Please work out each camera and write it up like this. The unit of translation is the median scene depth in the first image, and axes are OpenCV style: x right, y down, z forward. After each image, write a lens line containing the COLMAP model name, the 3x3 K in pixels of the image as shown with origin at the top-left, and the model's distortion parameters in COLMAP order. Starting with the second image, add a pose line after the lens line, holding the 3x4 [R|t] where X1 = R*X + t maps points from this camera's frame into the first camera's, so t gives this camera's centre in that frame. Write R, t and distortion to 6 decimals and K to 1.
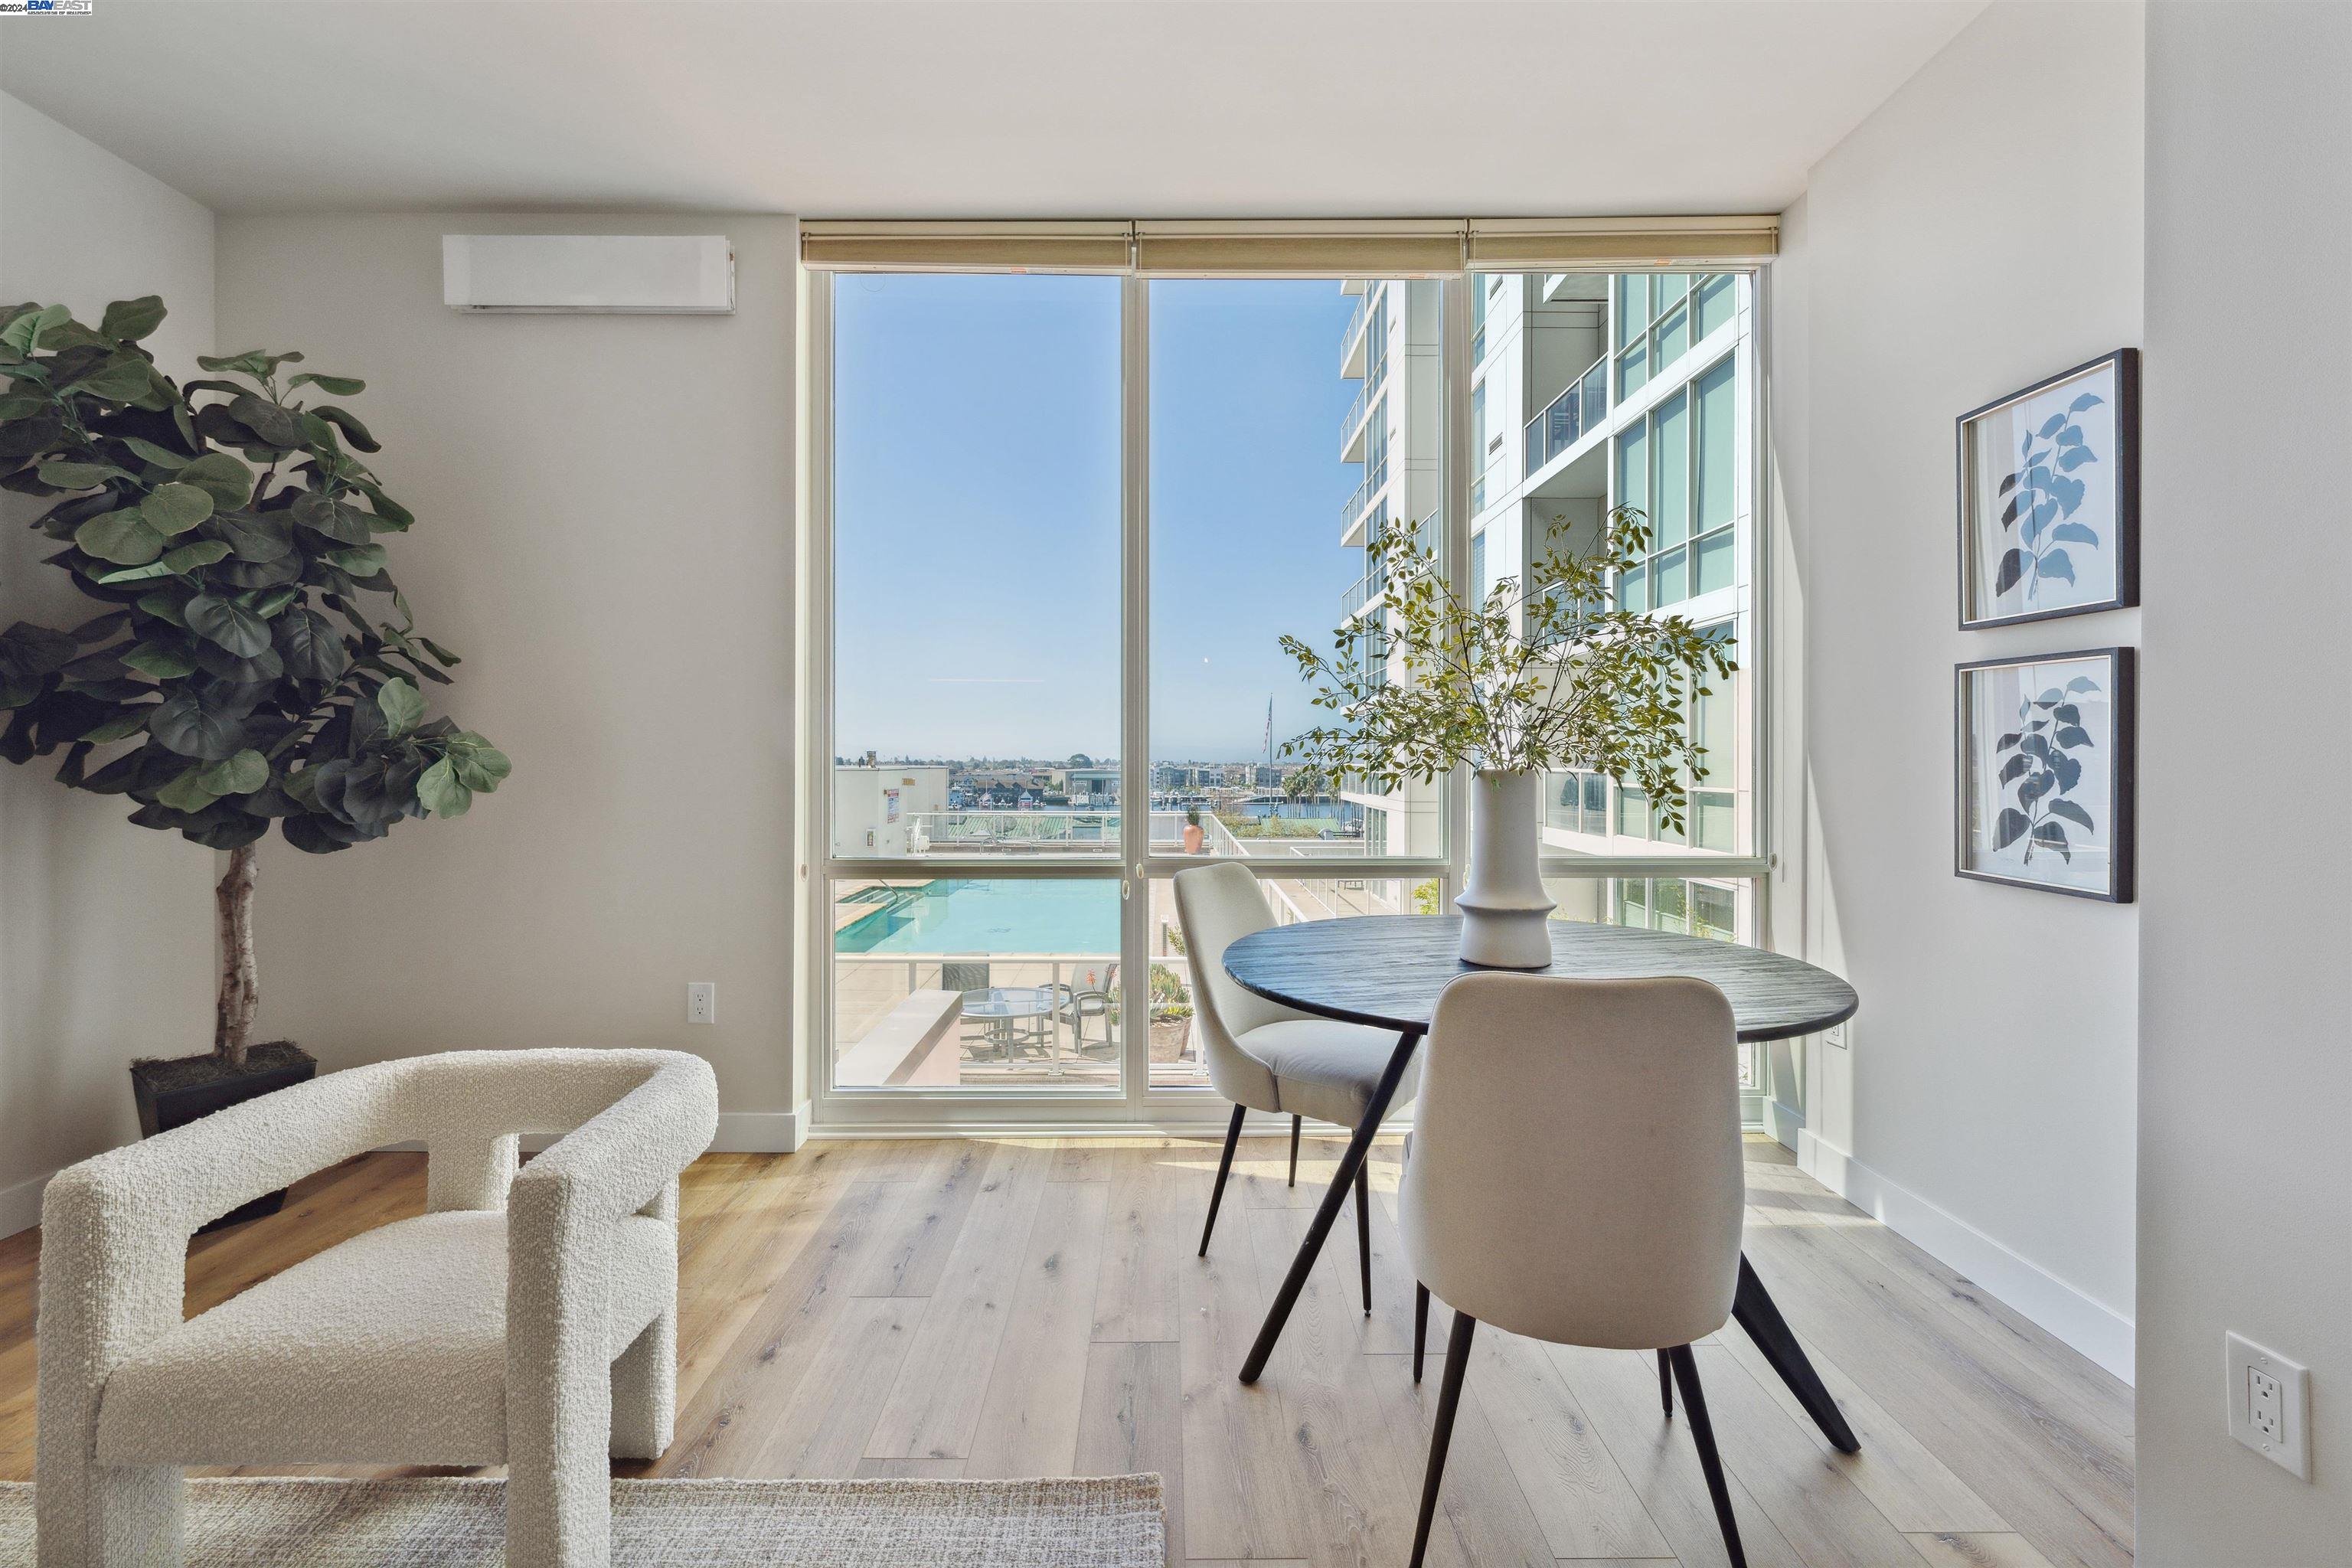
lens RADIAL K [[992.2, 0, 1164.8], [0, 992.2, 764.5], [0, 0, 1]] dist [-0.001078, 0.000460]
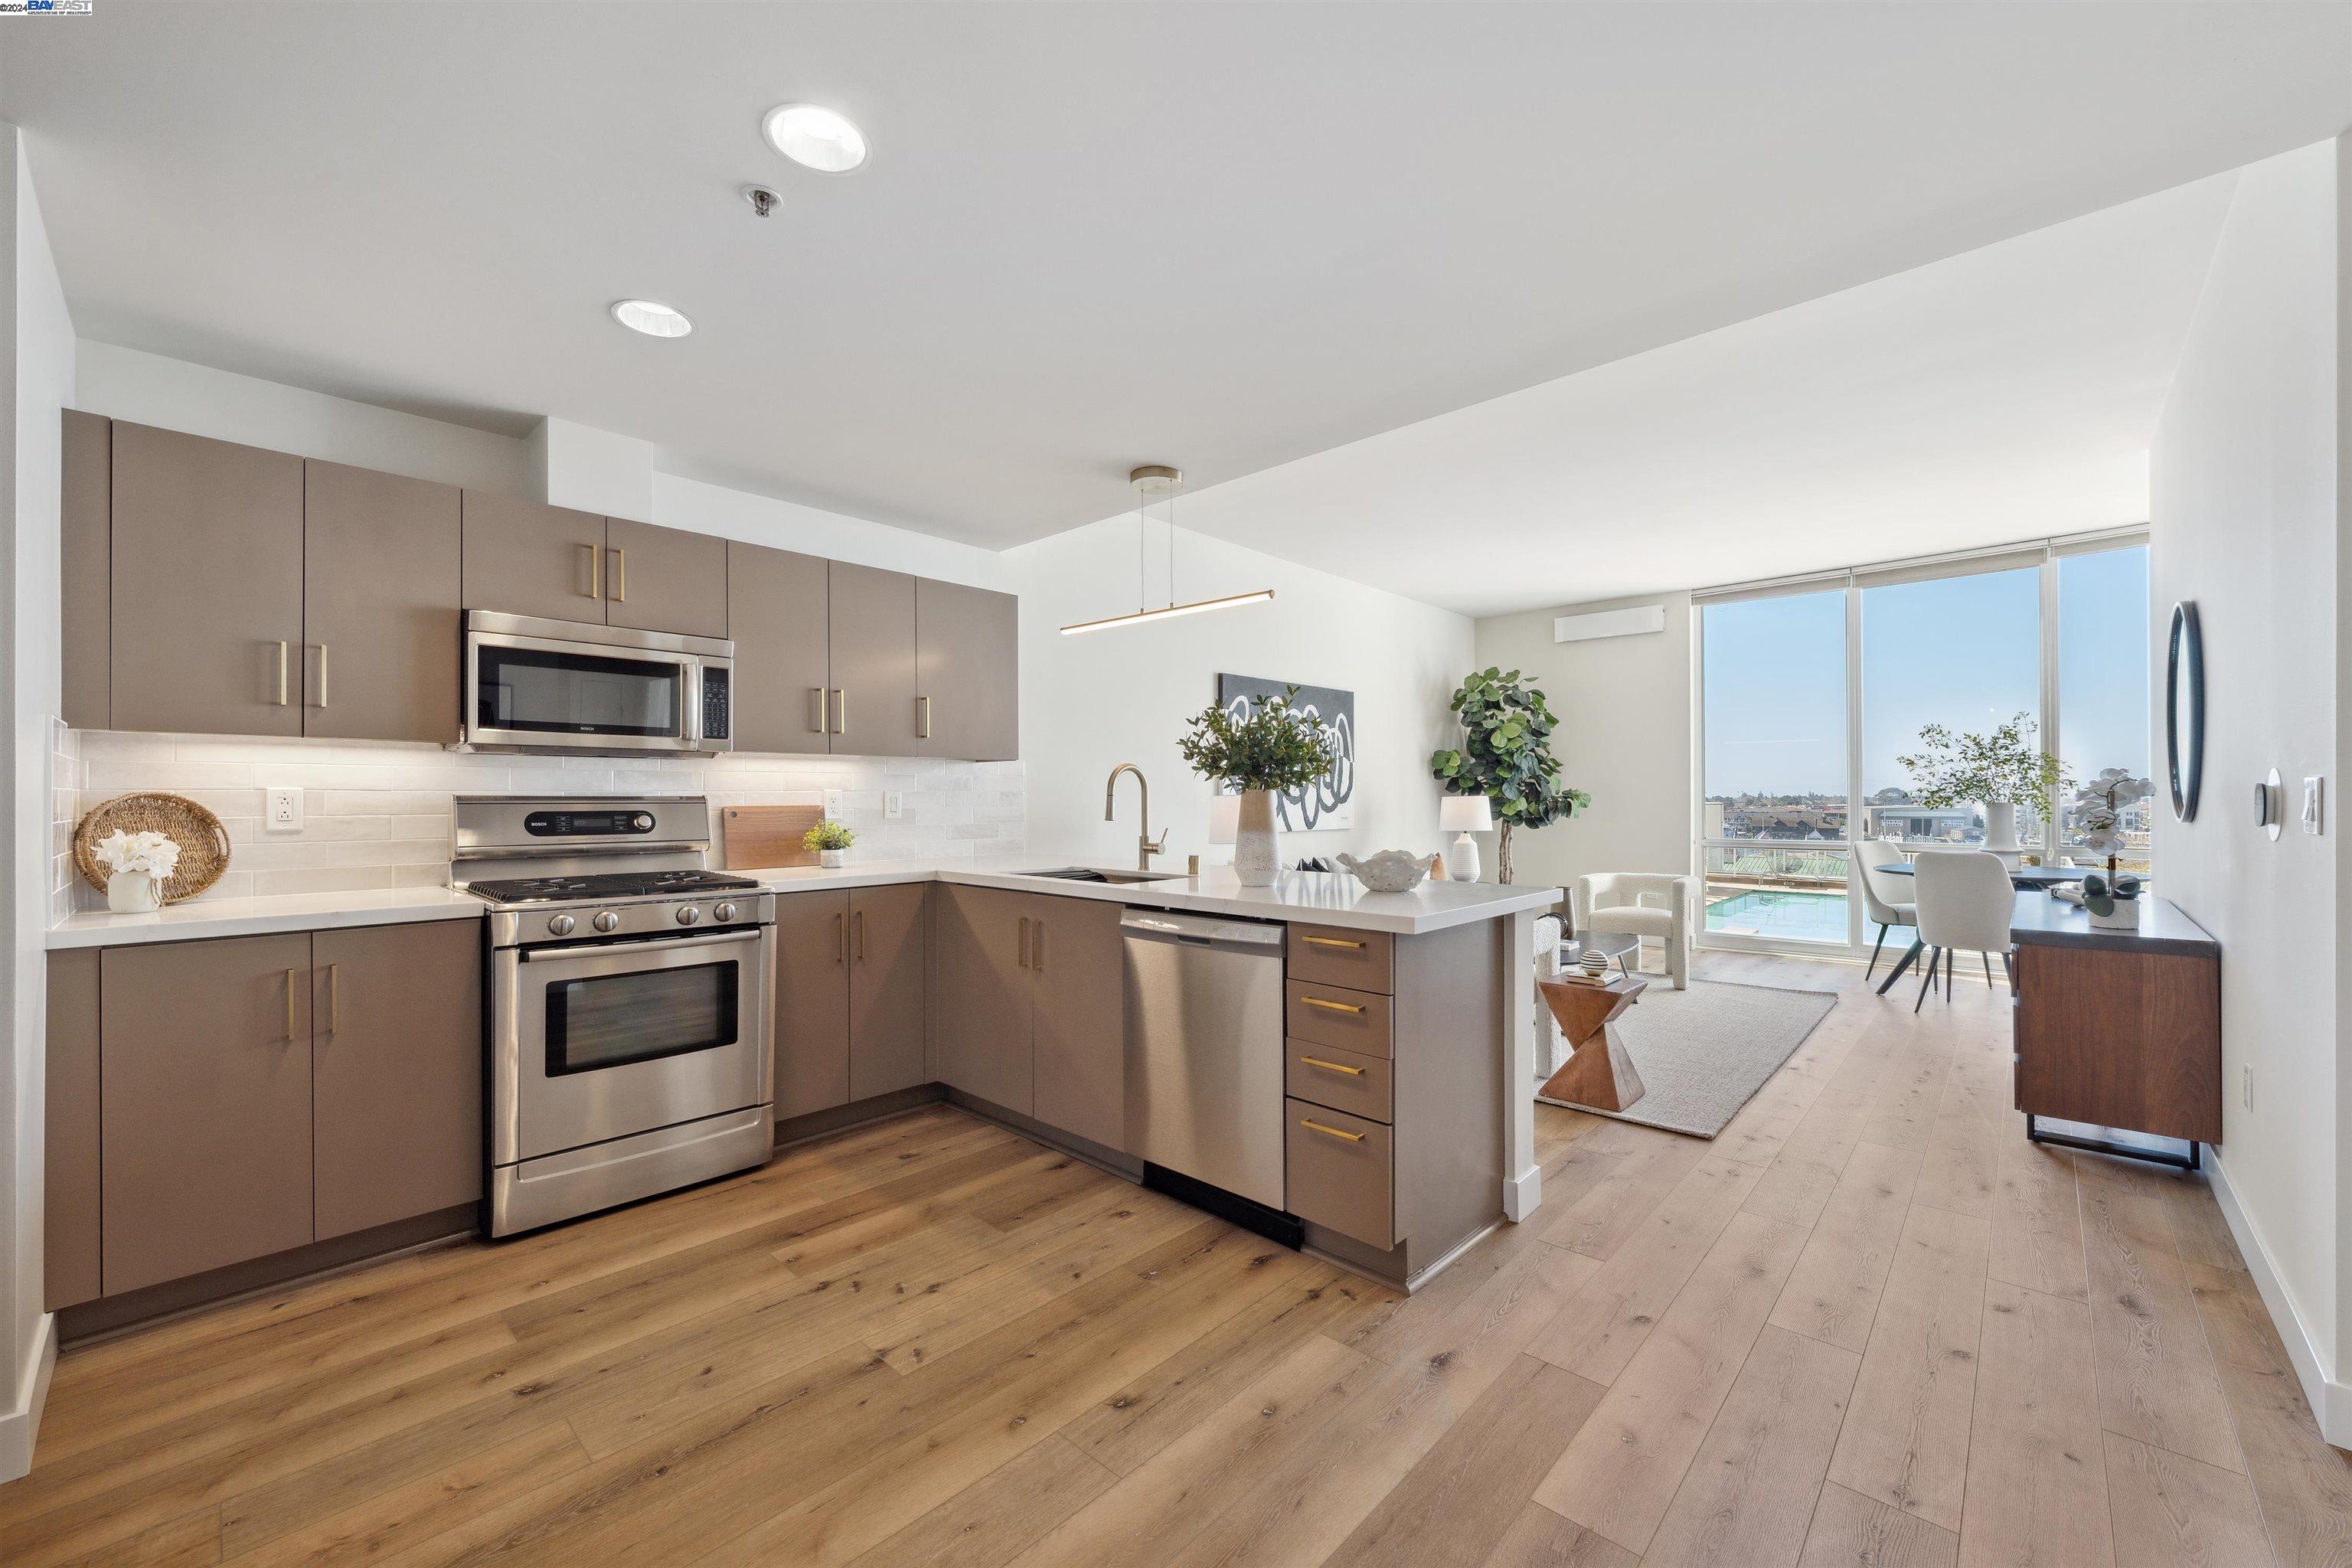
lens RADIAL K [[904.0, 0, 1172.6], [0, 904.0, 793.9], [0, 0, 1]] dist [-0.003604, 0.001096]
pose [[0.726797, -0.007293, -0.686814, 0.329526], [0.001784, 0.999960, -0.008731, -0.000972], [0.686850, 0.005121, 0.726781, -2.047548]]
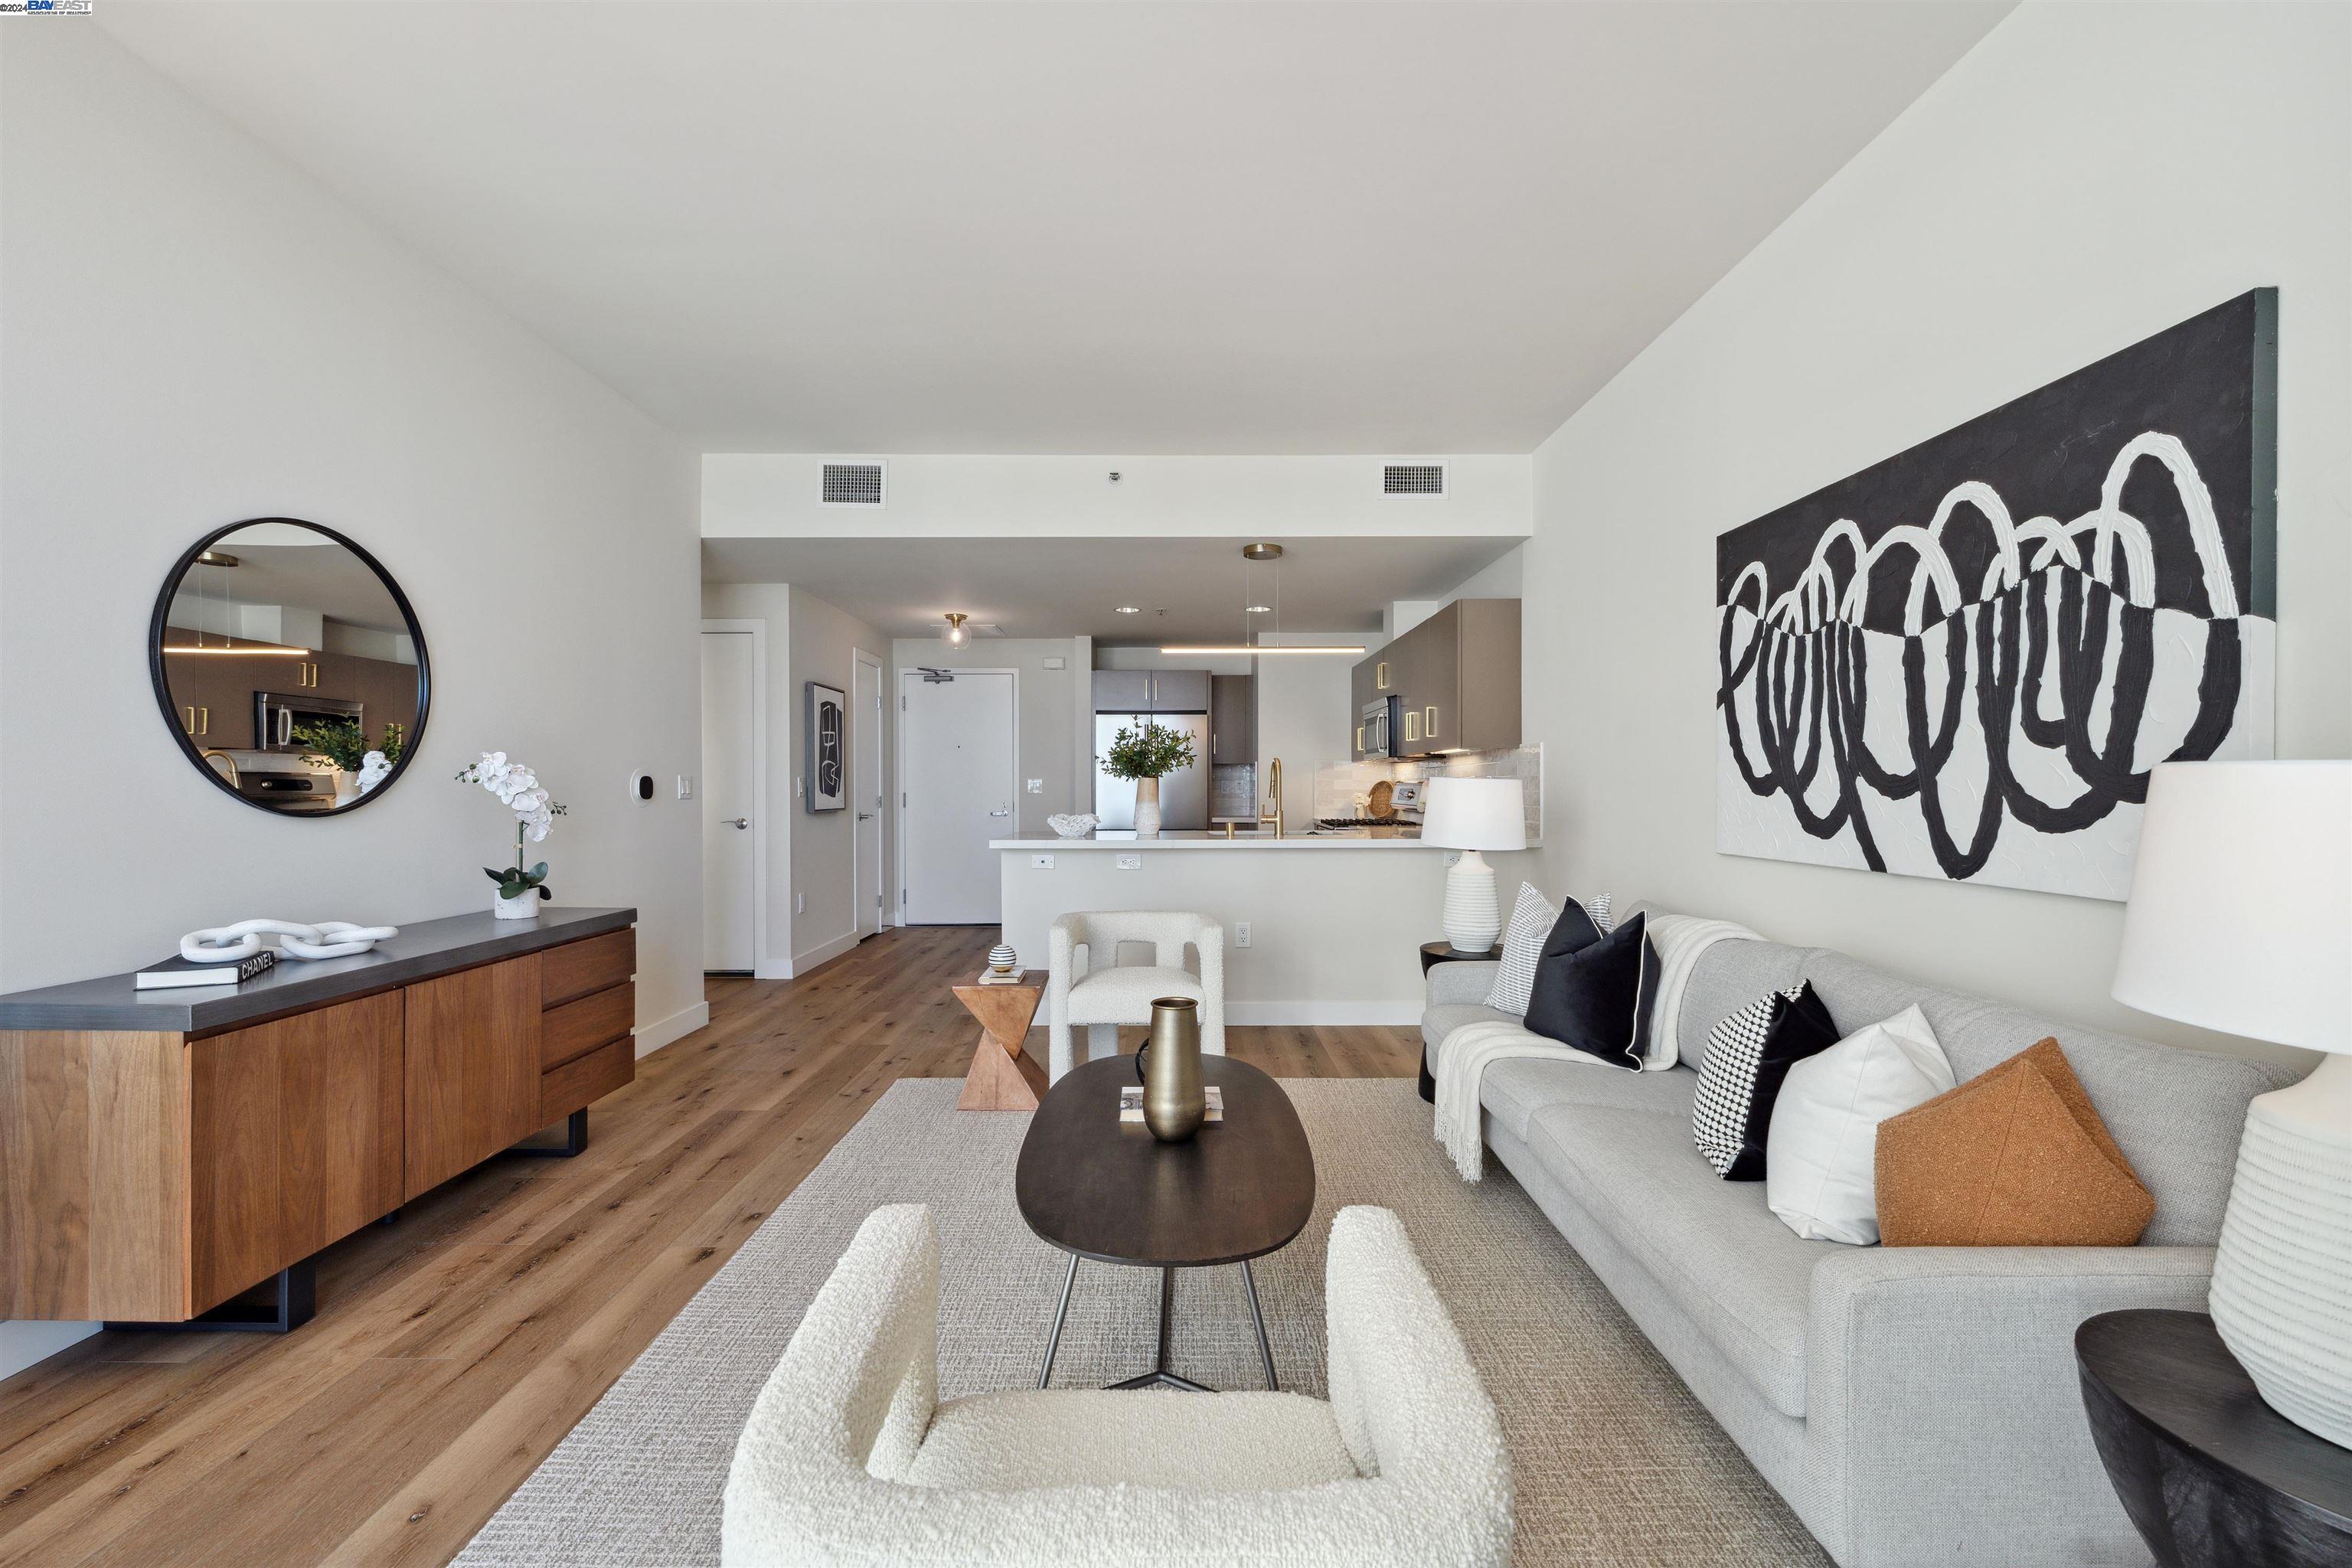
lens RADIAL K [[992.2, 0, 1186.9], [0, 992.2, 788.6], [0, 0, 1]] dist [-0.001078, 0.000460]
pose [[-0.999973, -0.001024, -0.007292, -0.447761], [-0.001068, 0.999981, 0.006103, -0.006723], [0.007286, 0.006111, -0.999955, 0.994110]]
